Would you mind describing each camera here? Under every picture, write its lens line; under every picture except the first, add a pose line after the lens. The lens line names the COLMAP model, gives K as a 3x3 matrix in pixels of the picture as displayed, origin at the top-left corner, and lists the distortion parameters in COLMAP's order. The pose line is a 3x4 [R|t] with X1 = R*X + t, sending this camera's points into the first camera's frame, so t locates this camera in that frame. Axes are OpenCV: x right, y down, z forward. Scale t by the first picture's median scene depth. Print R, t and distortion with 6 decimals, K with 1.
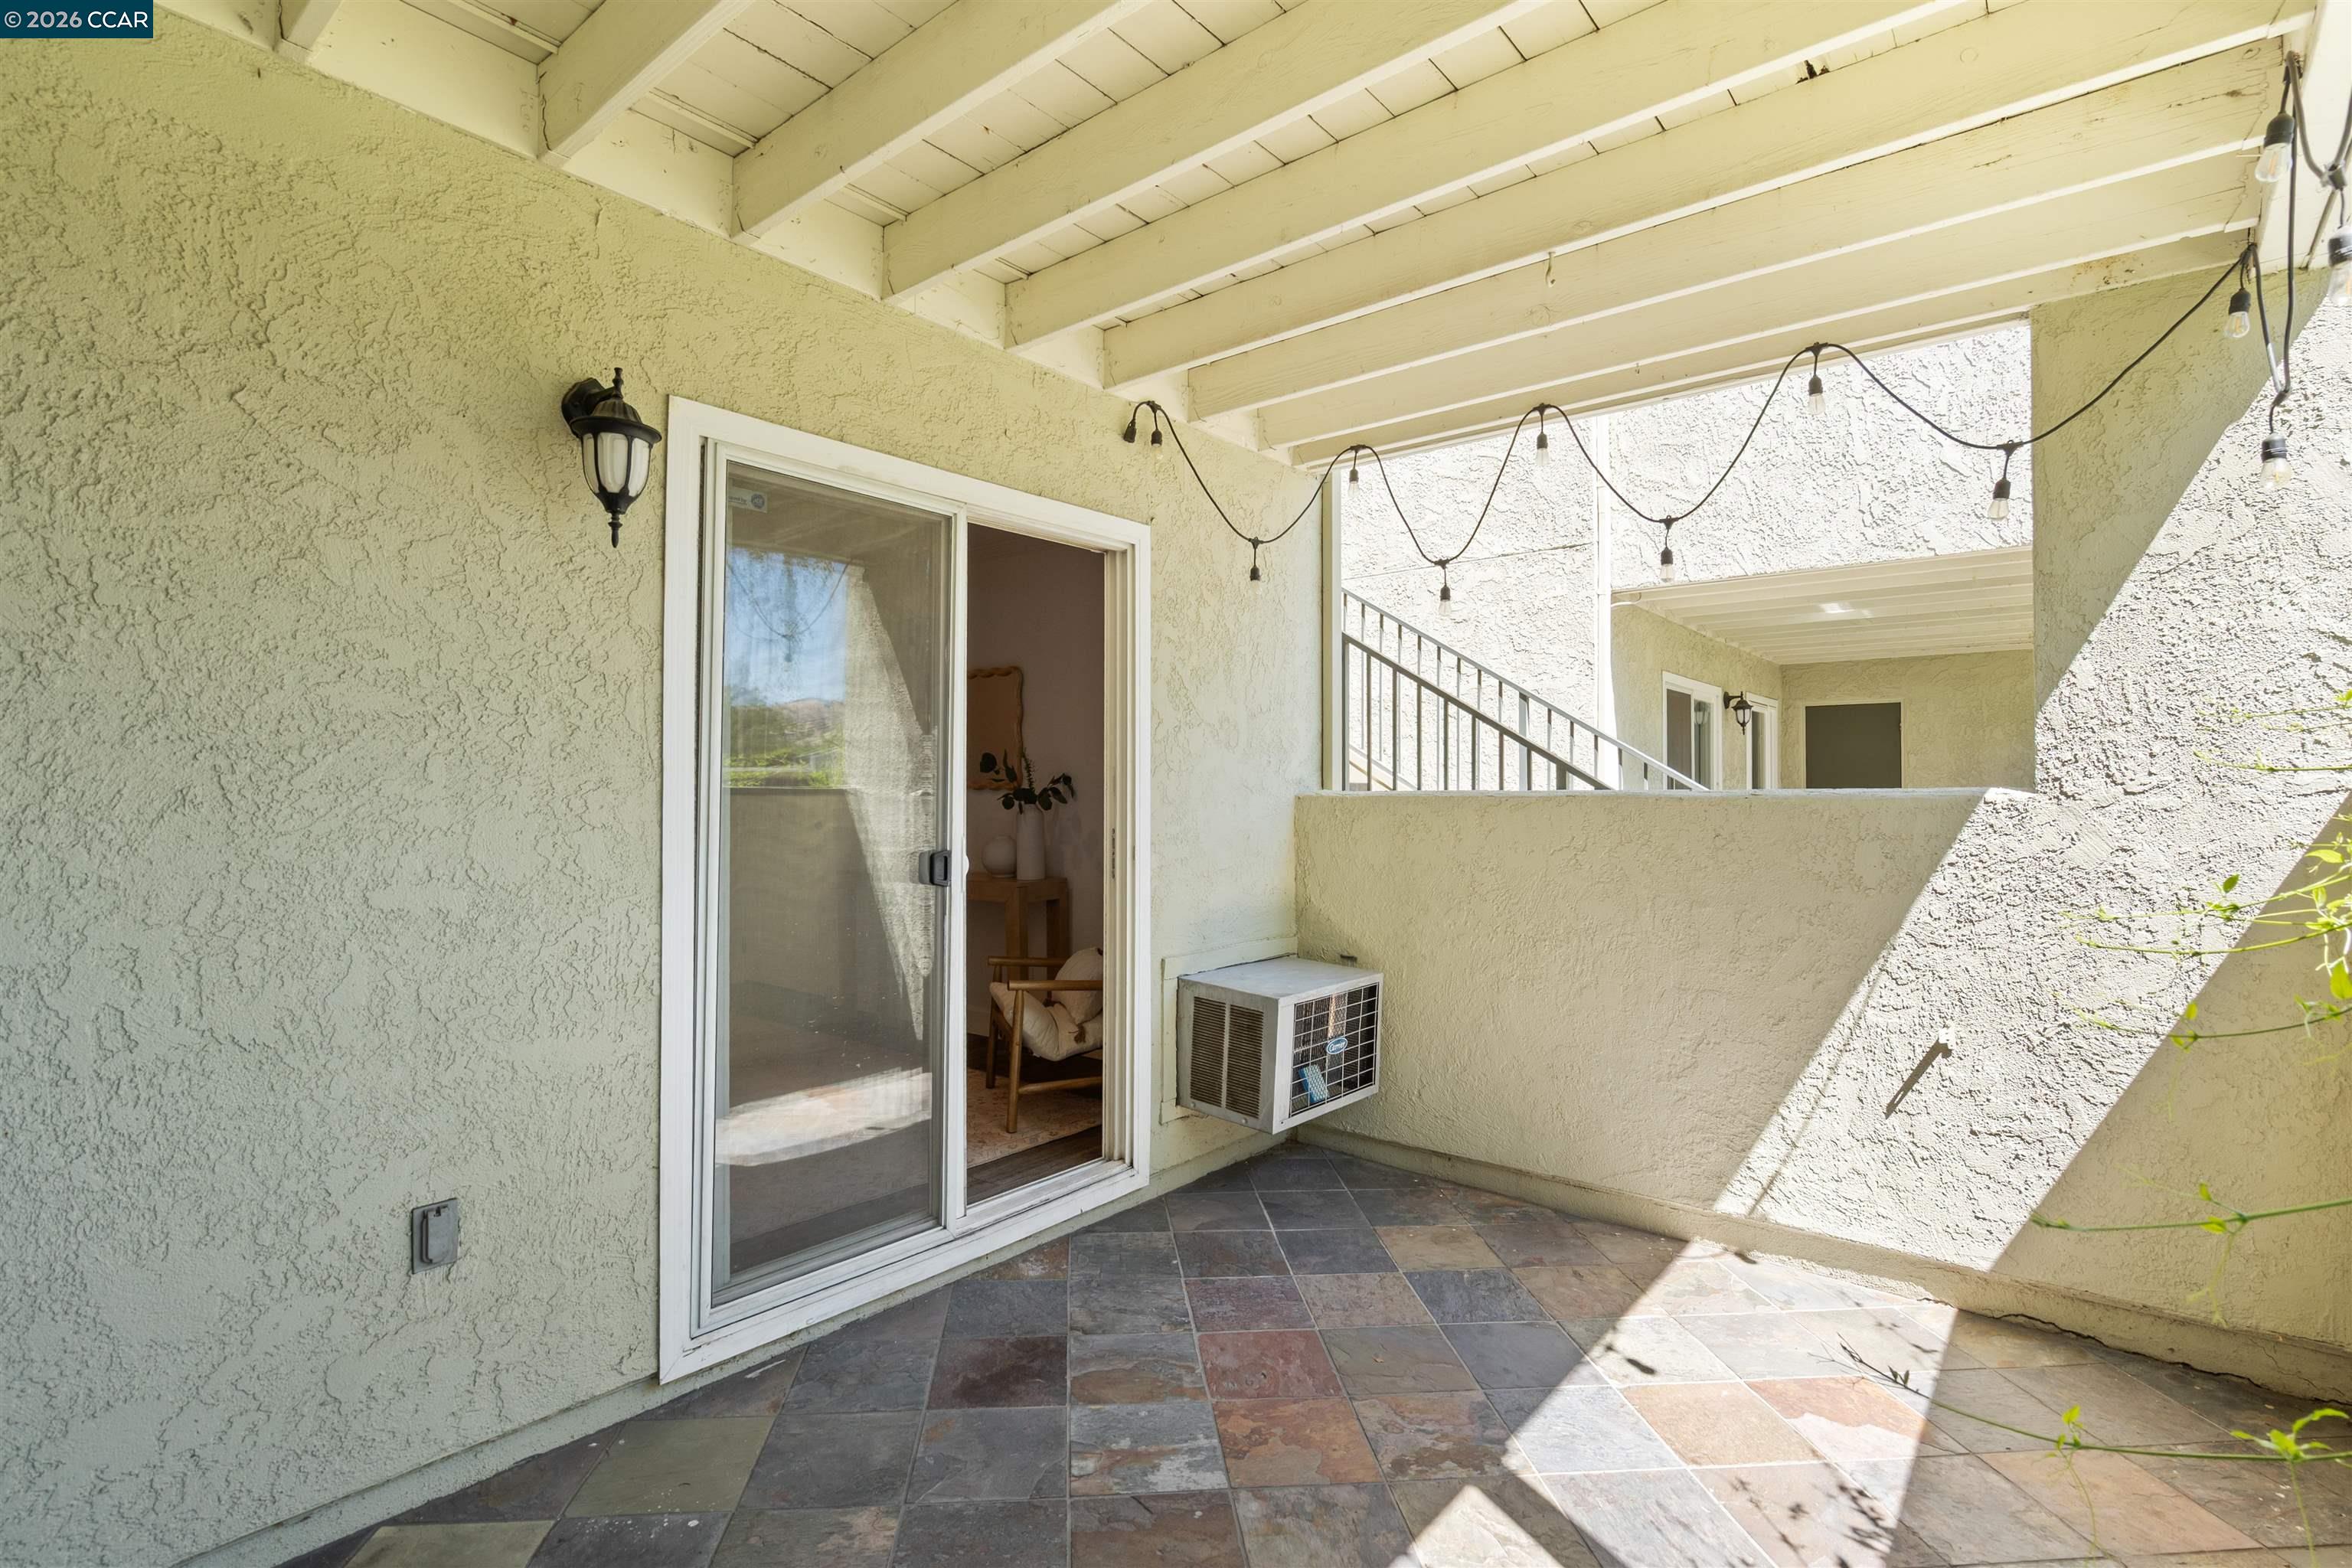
lens RADIAL K [[1103.8, 0, 1180.0], [0, 1103.8, 788.9], [0, 0, 1]] dist [0.000167, 0.000288]
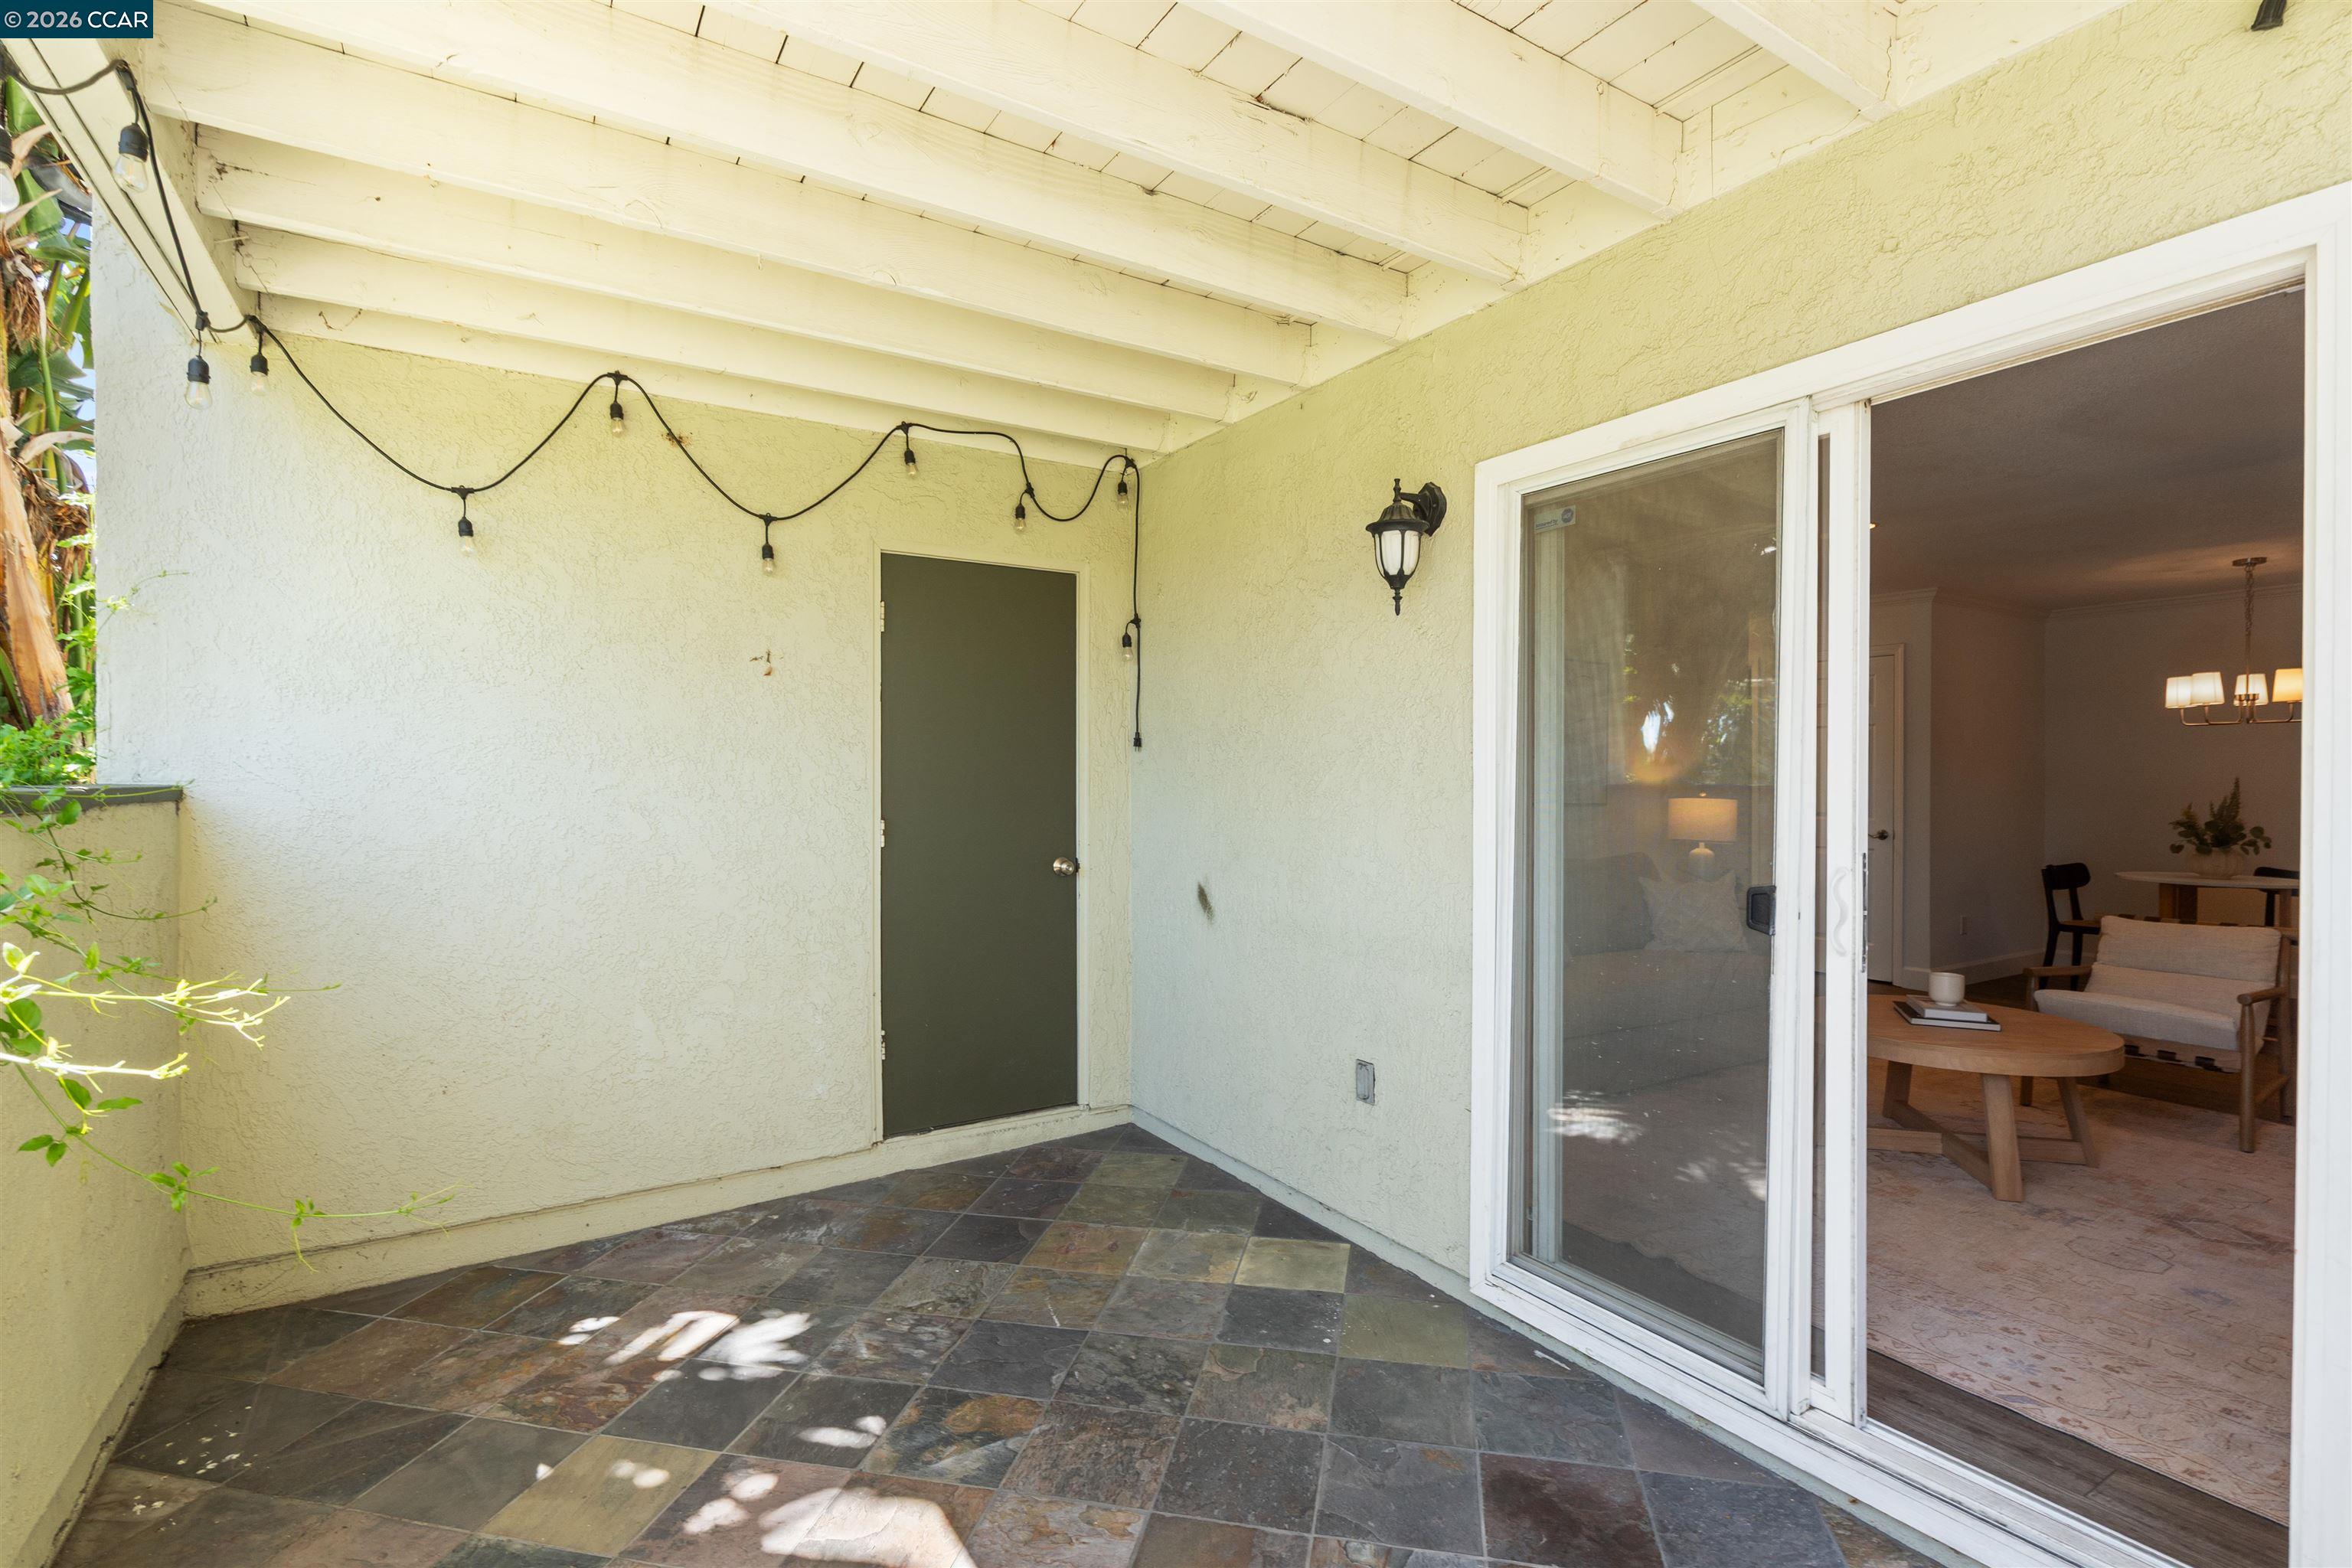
lens RADIAL K [[1103.8, 0, 1180.0], [0, 1103.8, 788.9], [0, 0, 1]] dist [0.000167, 0.000288]
pose [[-0.316358, 0.008552, -0.948601, 0.673519], [0.003812, 0.999963, 0.007744, -0.017056], [0.948632, -0.001166, -0.316379, 0.947658]]
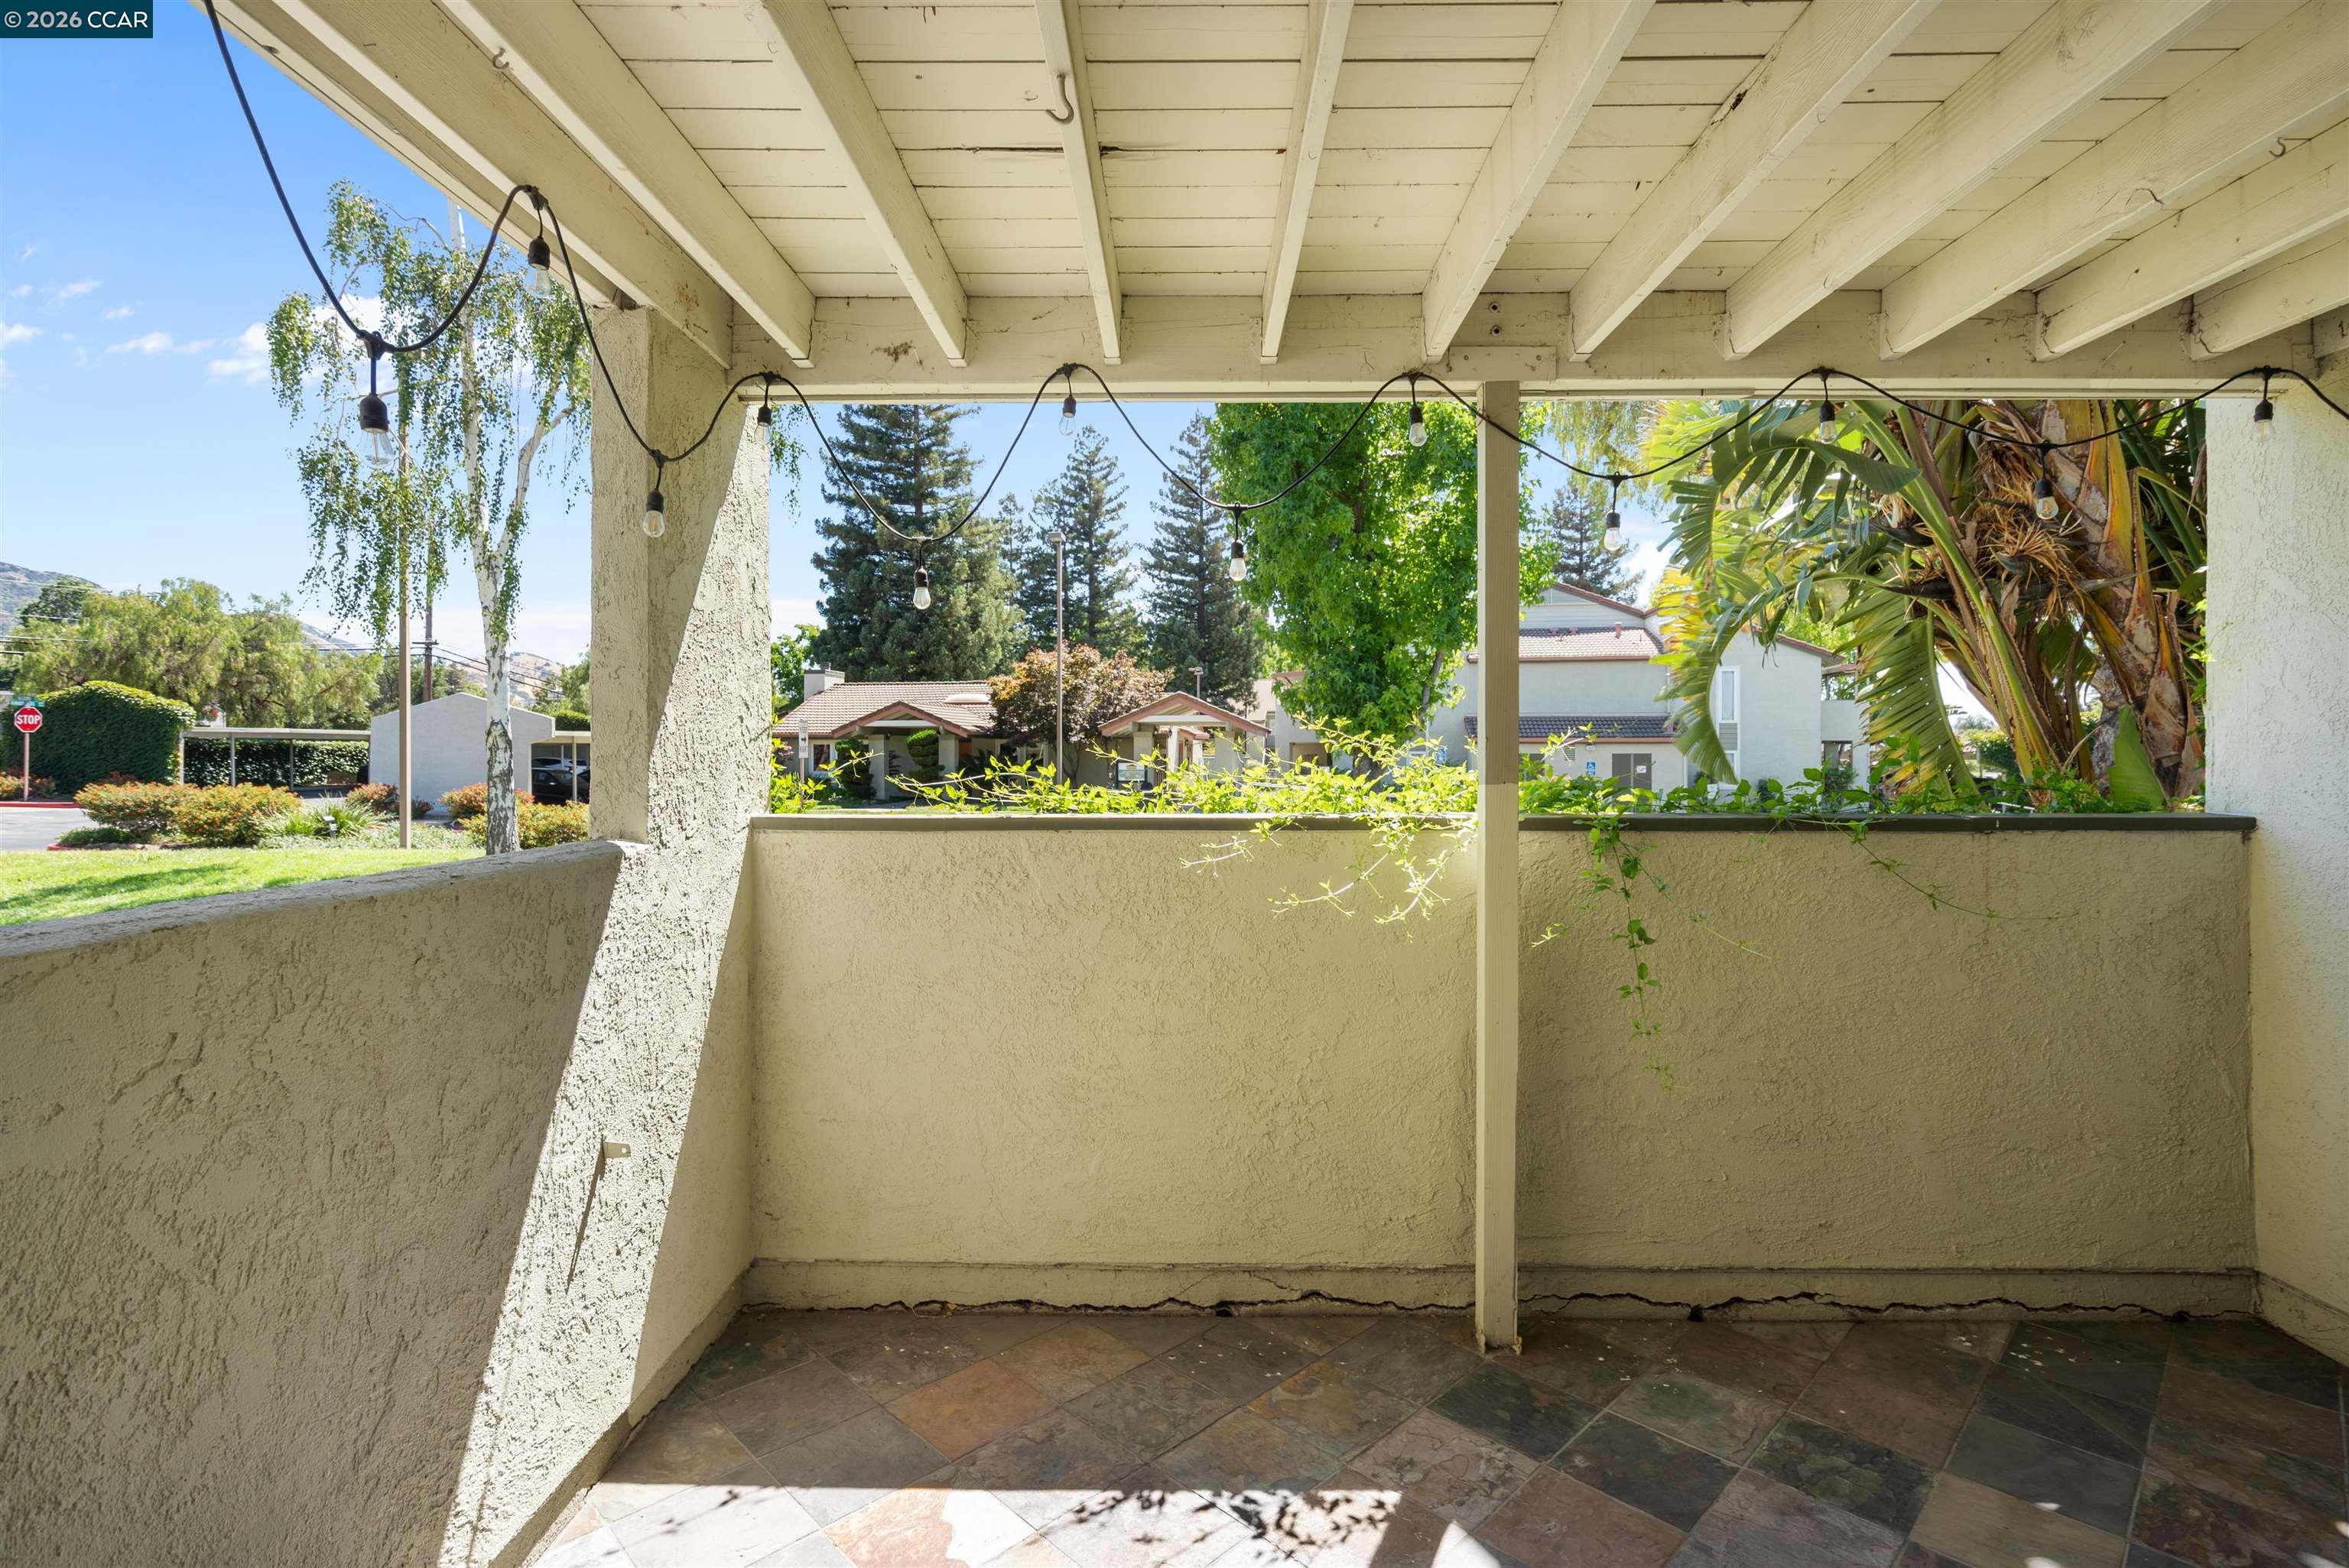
lens RADIAL K [[1097.2, 0, 1172.9], [0, 1097.2, 761.8], [0, 0, 1]] dist [-0.000511, 0.000260]
pose [[-0.626660, -0.004575, 0.779280, -0.210805], [-0.004014, 0.999988, 0.002642, -0.071413], [-0.779283, -0.001473, -0.626671, 1.289001]]
